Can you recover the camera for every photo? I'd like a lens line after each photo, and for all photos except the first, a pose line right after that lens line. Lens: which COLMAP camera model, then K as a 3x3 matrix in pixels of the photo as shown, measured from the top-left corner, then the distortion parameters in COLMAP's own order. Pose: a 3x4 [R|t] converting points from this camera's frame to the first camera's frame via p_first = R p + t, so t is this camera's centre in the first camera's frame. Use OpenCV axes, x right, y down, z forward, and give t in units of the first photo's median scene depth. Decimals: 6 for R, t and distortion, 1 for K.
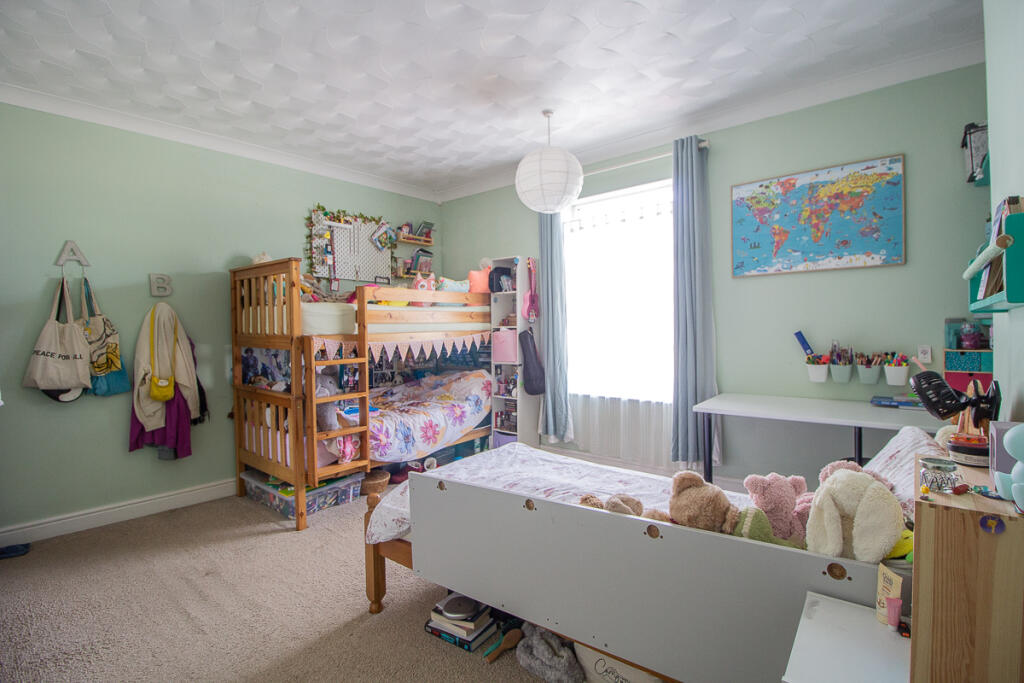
lens RADIAL K [[469.8, 0, 513.4], [0, 469.8, 337.8], [0, 0, 1]] dist [-0.013866, -0.005986]
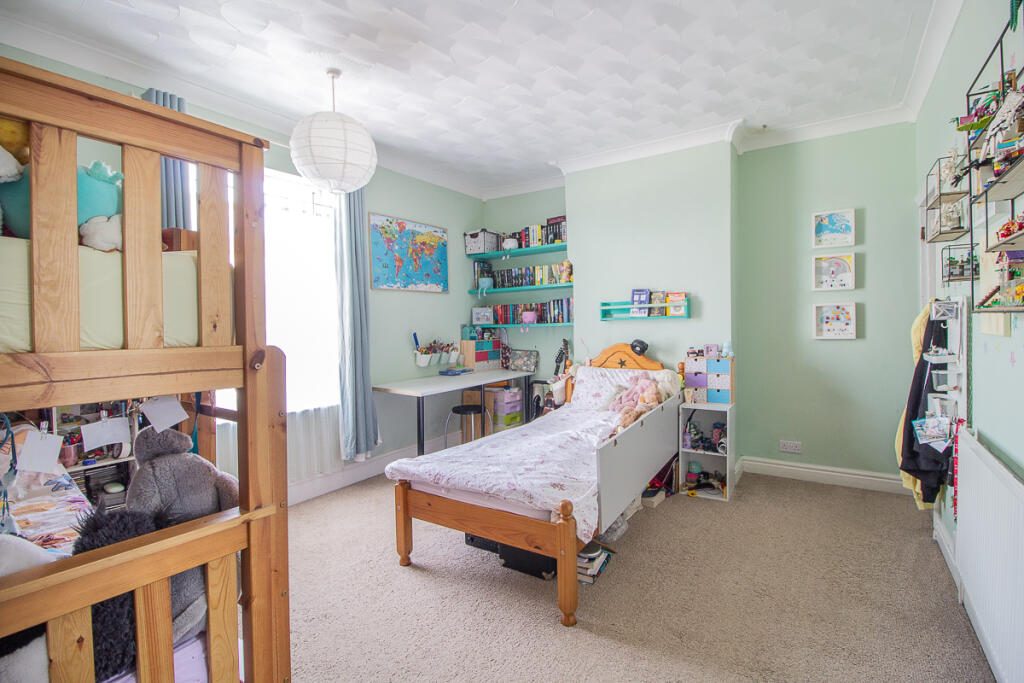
lens RADIAL K [[469.8, 0, 513.7], [0, 469.8, 333.6], [0, 0, 1]] dist [-0.013866, -0.005986]
pose [[-0.093991, -0.011136, 0.995511, -0.844210], [0.034255, 0.999309, 0.014413, -0.020507], [-0.994984, 0.035456, -0.093544, 0.832763]]
